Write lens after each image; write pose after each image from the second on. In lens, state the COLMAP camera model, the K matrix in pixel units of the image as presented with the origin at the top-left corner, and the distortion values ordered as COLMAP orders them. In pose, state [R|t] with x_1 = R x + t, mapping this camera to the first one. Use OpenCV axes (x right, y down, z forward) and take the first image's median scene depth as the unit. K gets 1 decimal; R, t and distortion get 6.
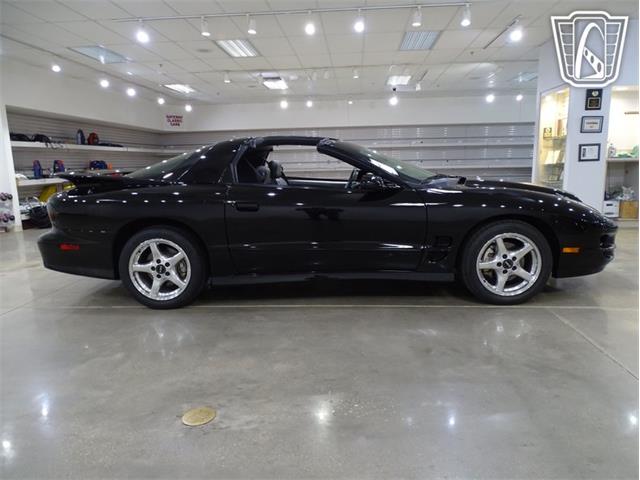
lens RADIAL K [[448.6, 0, 323.6], [0, 448.6, 242.8], [0, 0, 1]] dist [-0.013772, 0.004437]
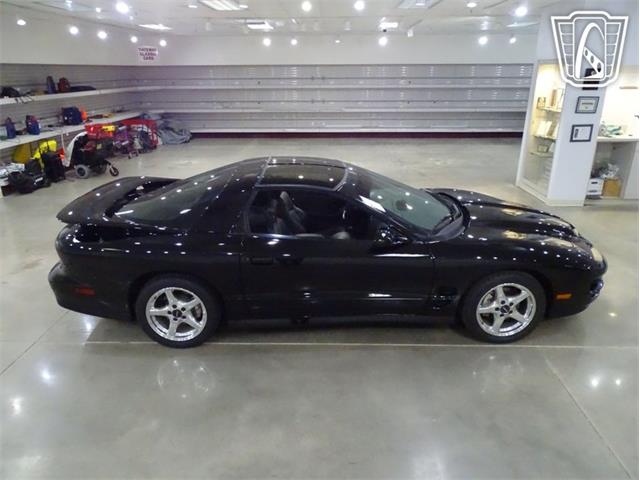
lens RADIAL K [[448.6, 0, 322.8], [0, 448.6, 239.6], [0, 0, 1]] dist [-0.013772, 0.004437]
pose [[0.998723, -0.002248, 0.050470, -0.037731], [-0.007003, 0.983208, 0.182356, -0.145127], [-0.050032, -0.182476, 0.981936, -0.002483]]
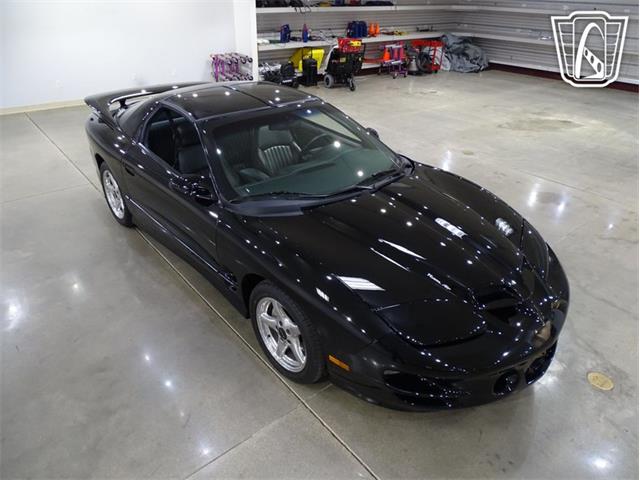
lens RADIAL K [[448.6, 0, 318.5], [0, 448.6, 238.7], [0, 0, 1]] dist [-0.013772, 0.004437]
pose [[0.699089, 0.381000, -0.605073, 0.407174], [-0.159309, 0.907938, 0.387645, -0.195710], [0.697062, -0.174604, 0.695426, 0.245556]]
